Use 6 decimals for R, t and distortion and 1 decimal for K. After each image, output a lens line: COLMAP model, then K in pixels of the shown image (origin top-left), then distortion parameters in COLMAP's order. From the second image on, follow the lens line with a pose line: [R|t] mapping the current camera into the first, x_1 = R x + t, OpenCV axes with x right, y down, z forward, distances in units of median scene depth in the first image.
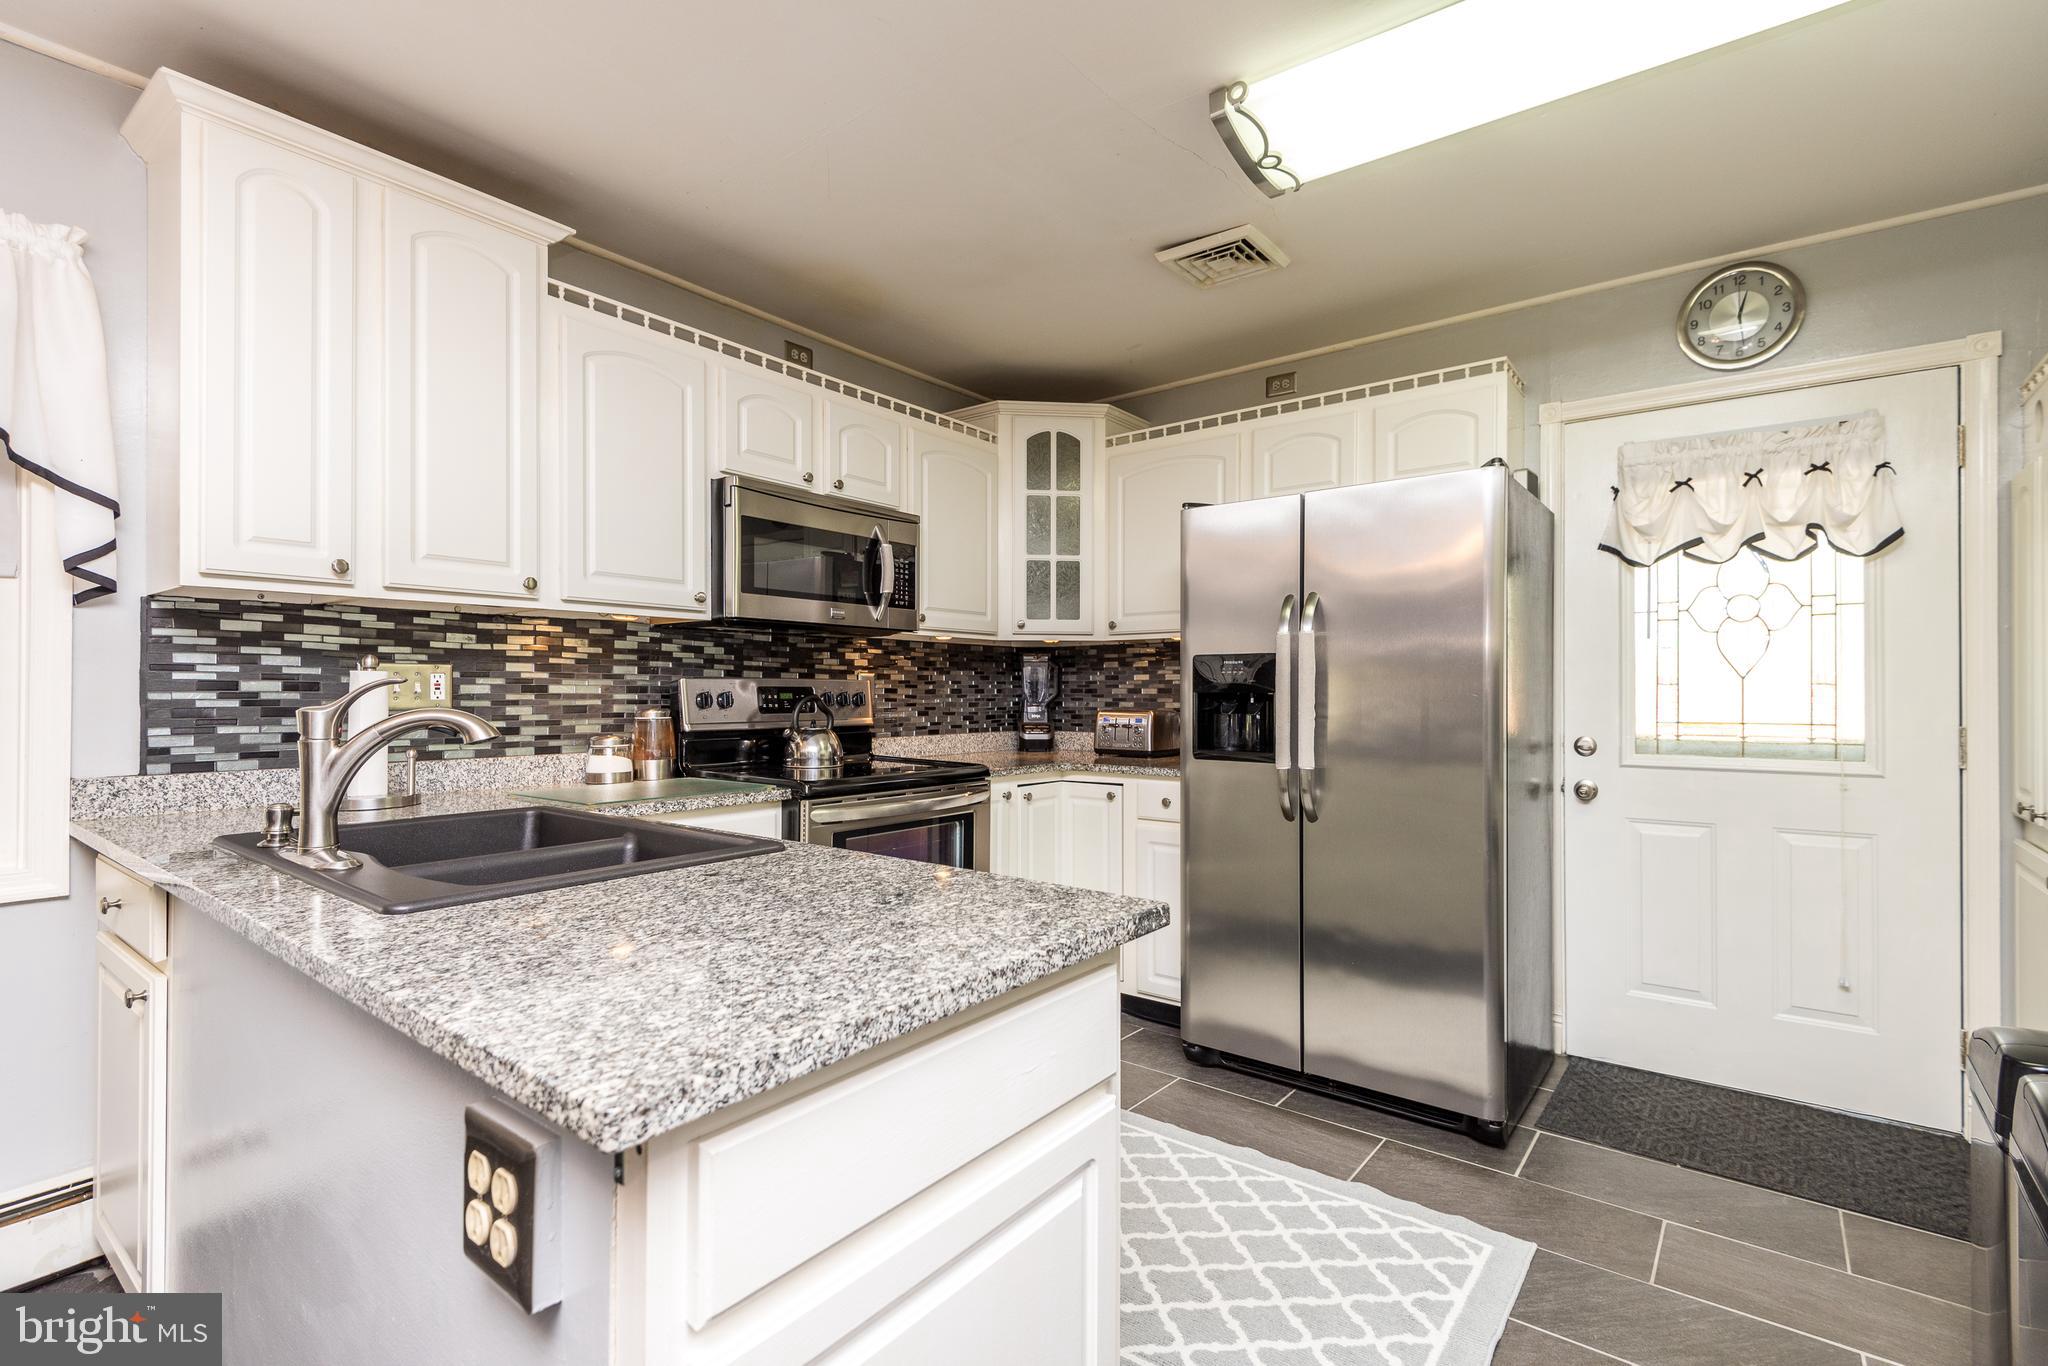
lens RADIAL K [[930.9, 0, 974.7], [0, 930.9, 688.1], [0, 0, 1]] dist [0.031061, -0.014172]
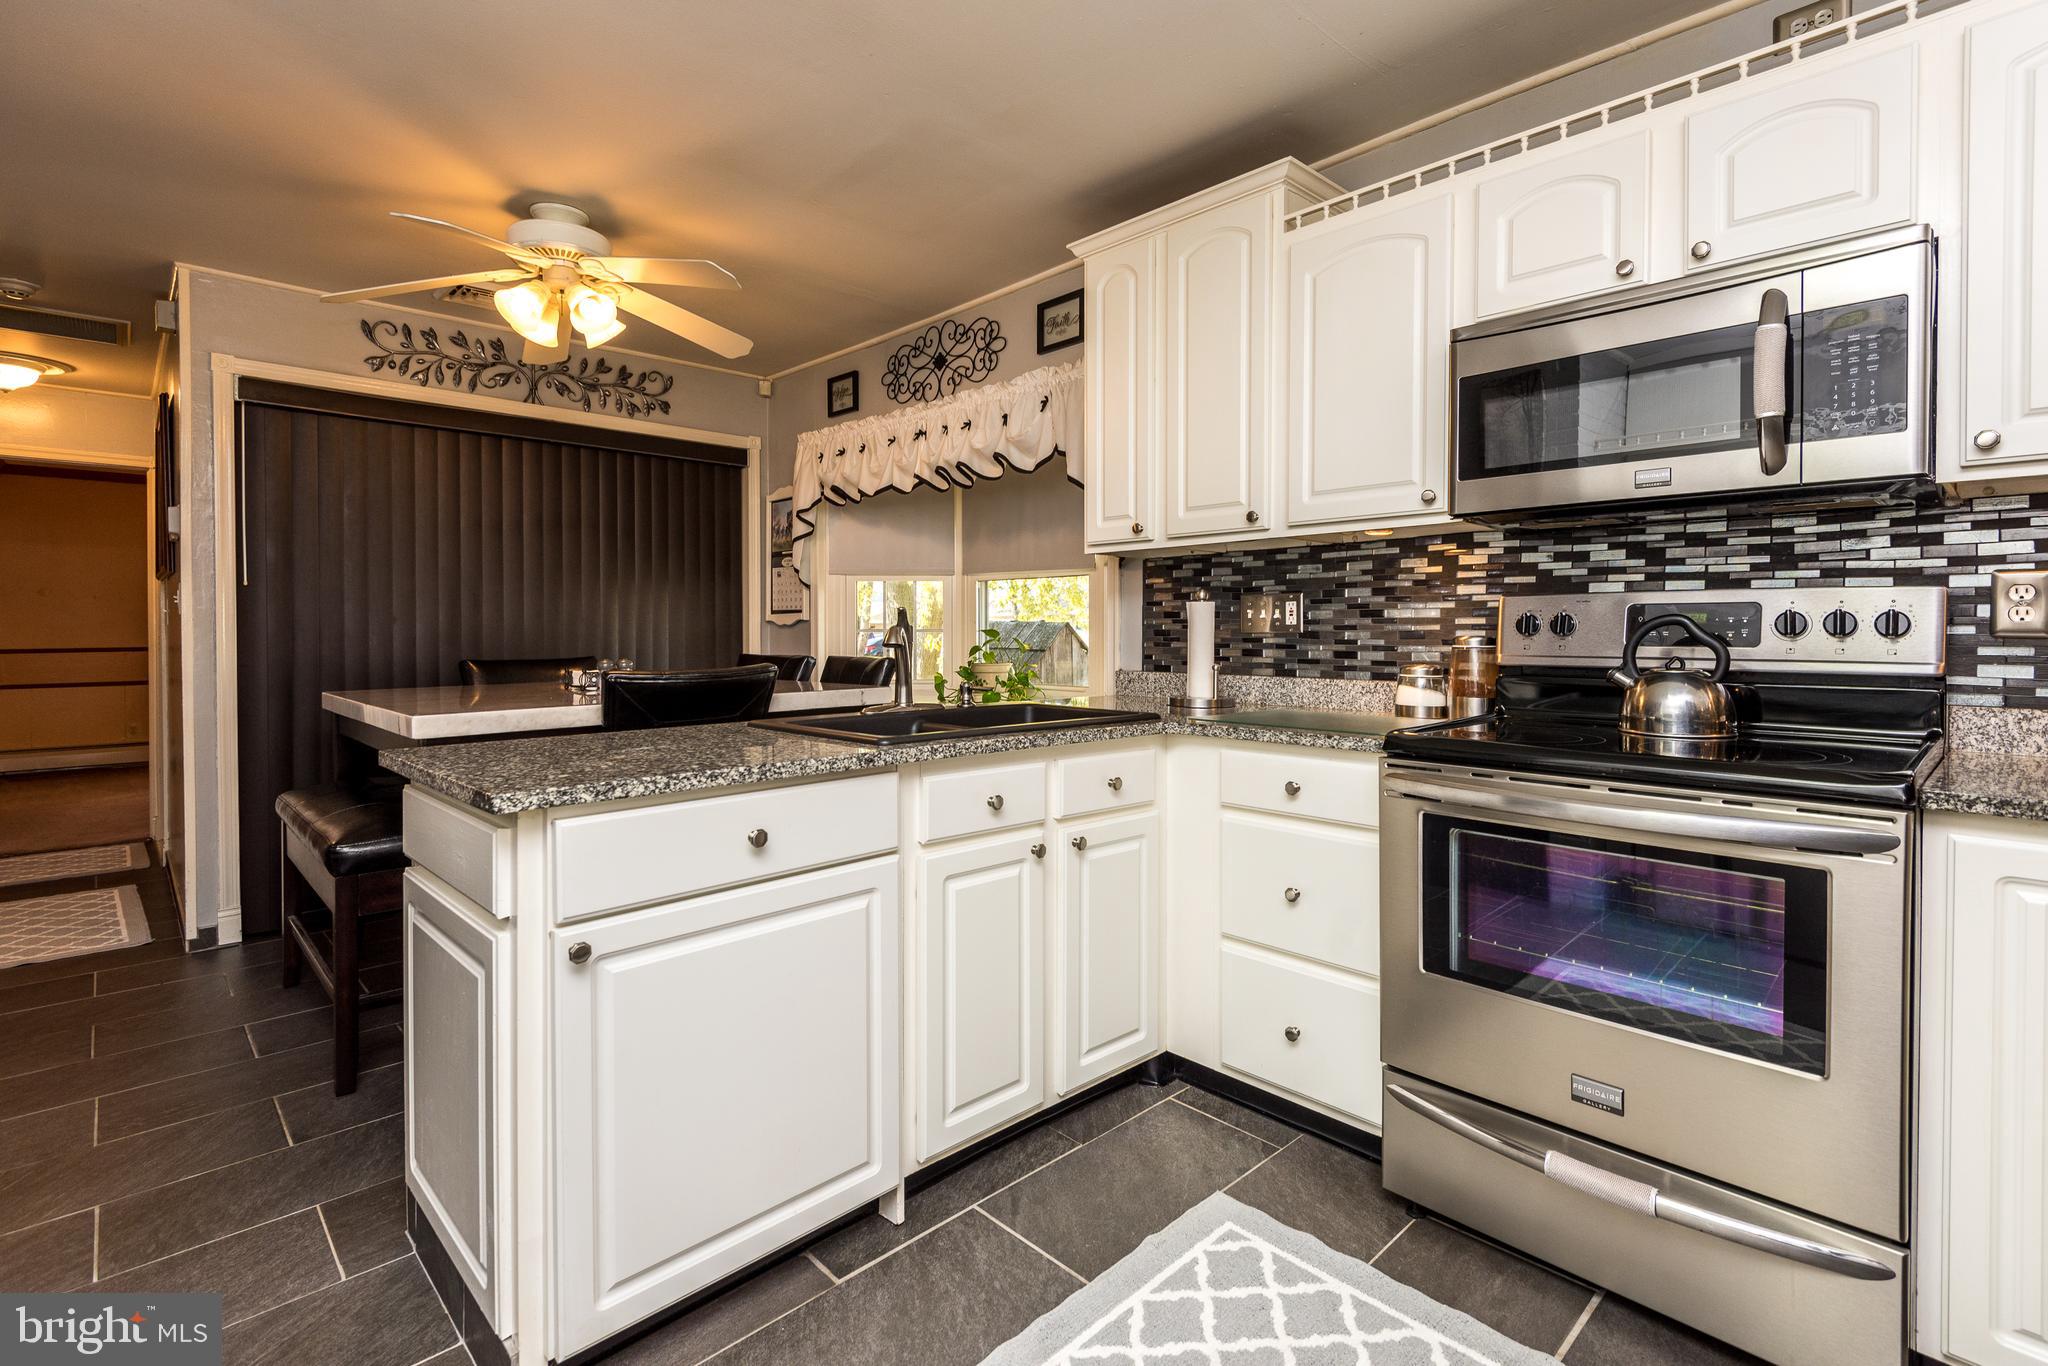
lens RADIAL K [[930.9, 0, 1099.5], [0, 930.9, 679.7], [0, 0, 1]] dist [0.031061, -0.014172]
pose [[-0.072287, 0.059230, -0.995624, 0.557310], [0.006085, 0.998243, 0.058944, 0.011051], [0.997365, -0.001797, -0.072520, 0.796530]]
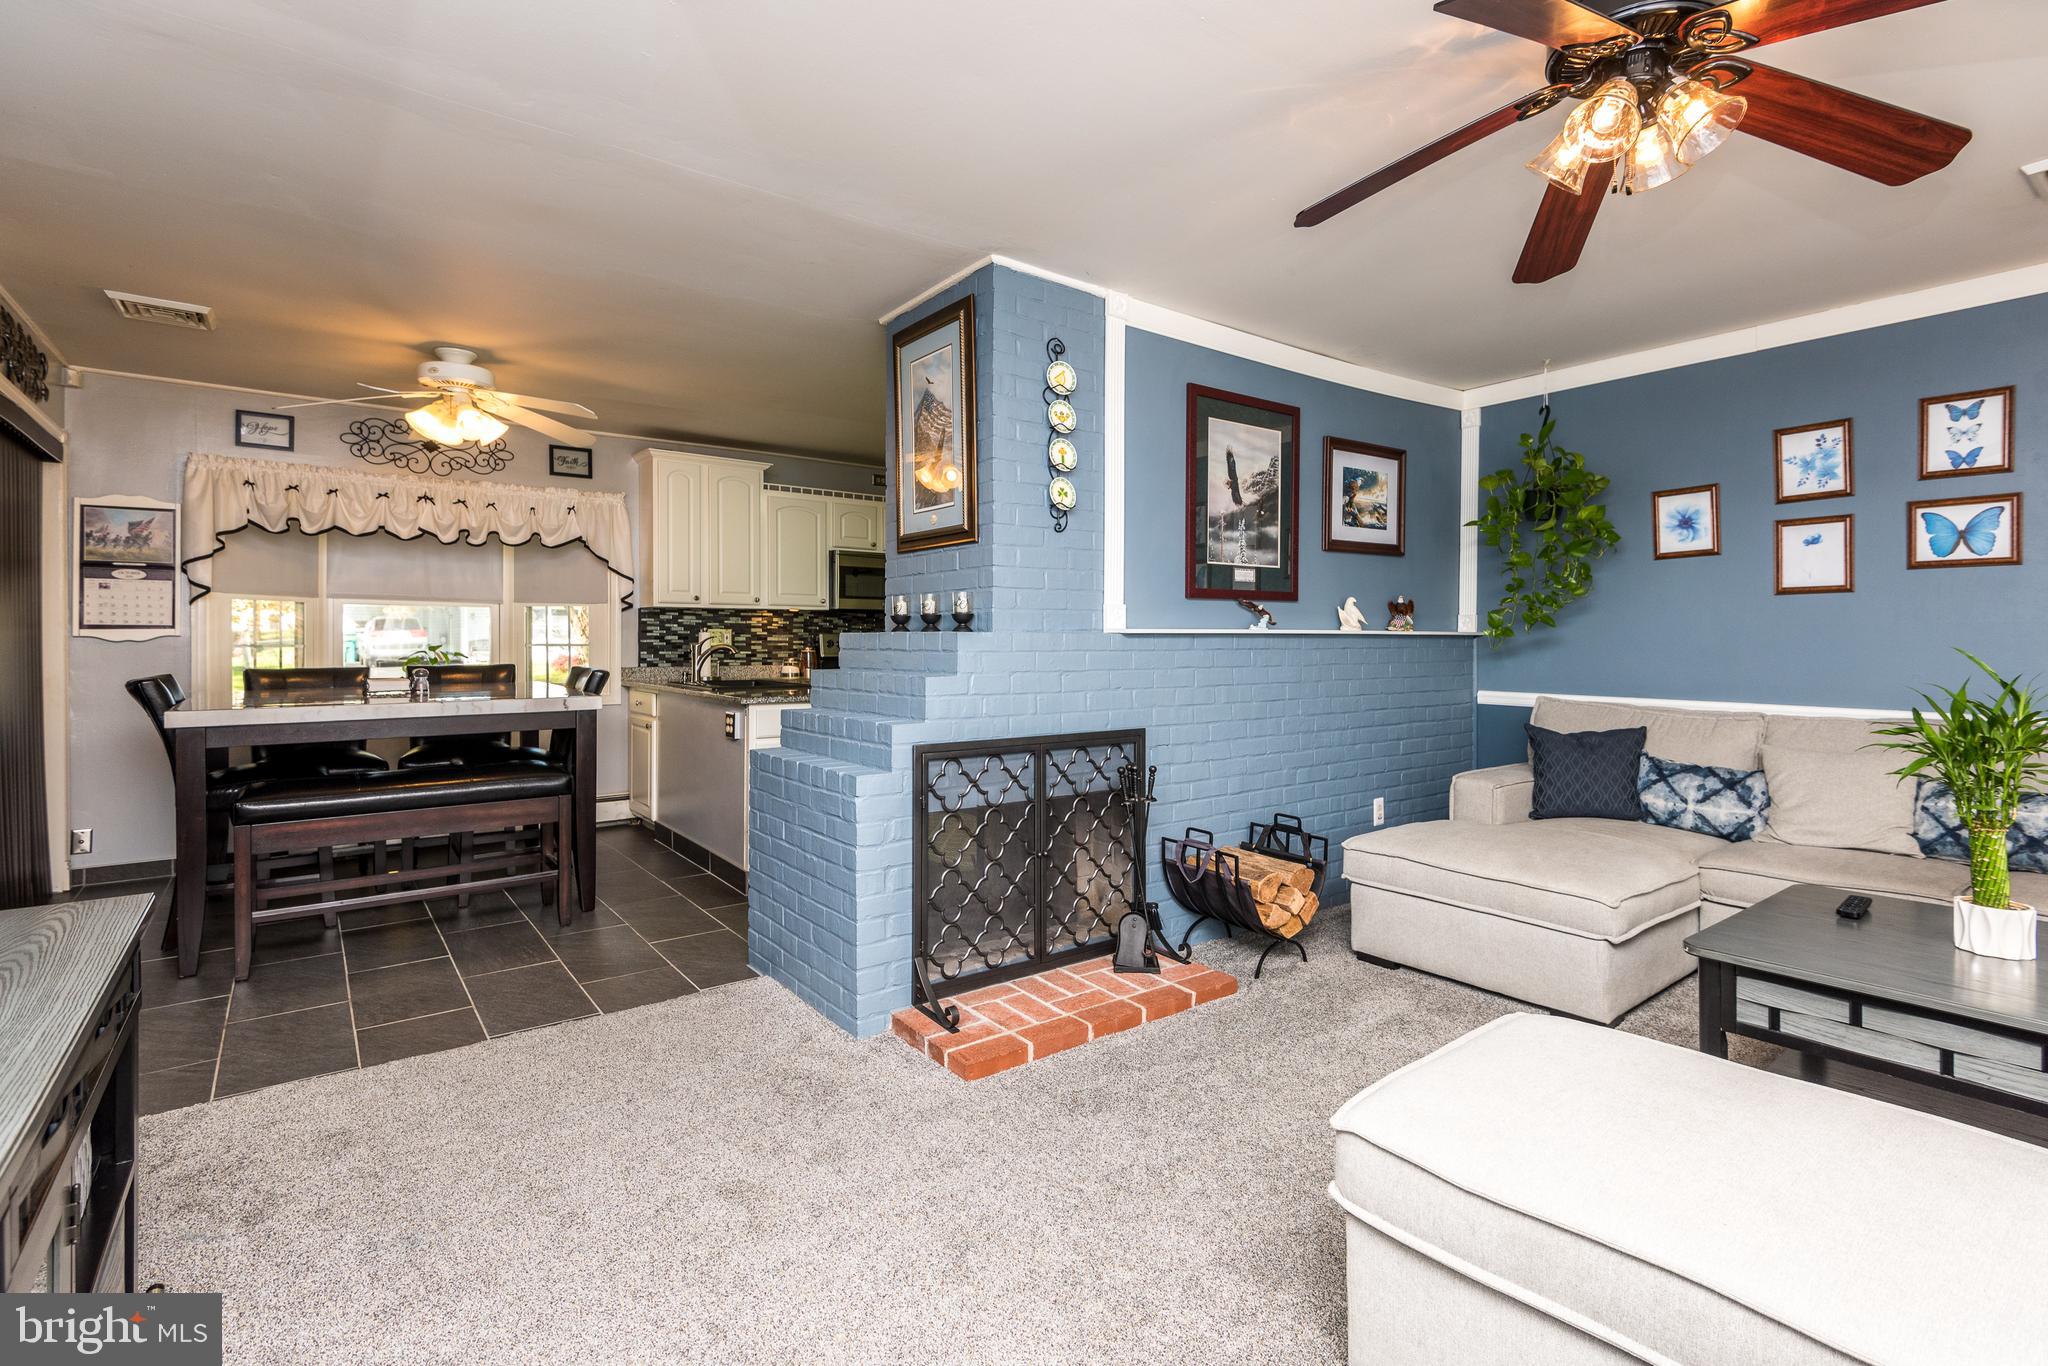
lens RADIAL K [[930.9, 0, 958.7], [0, 930.9, 652.3], [0, 0, 1]] dist [0.031061, -0.014172]
pose [[0.962742, 0.005589, -0.270362, 0.692917], [-0.001515, 0.999882, 0.015275, -0.001999], [0.270416, -0.014296, 0.962638, -1.220569]]
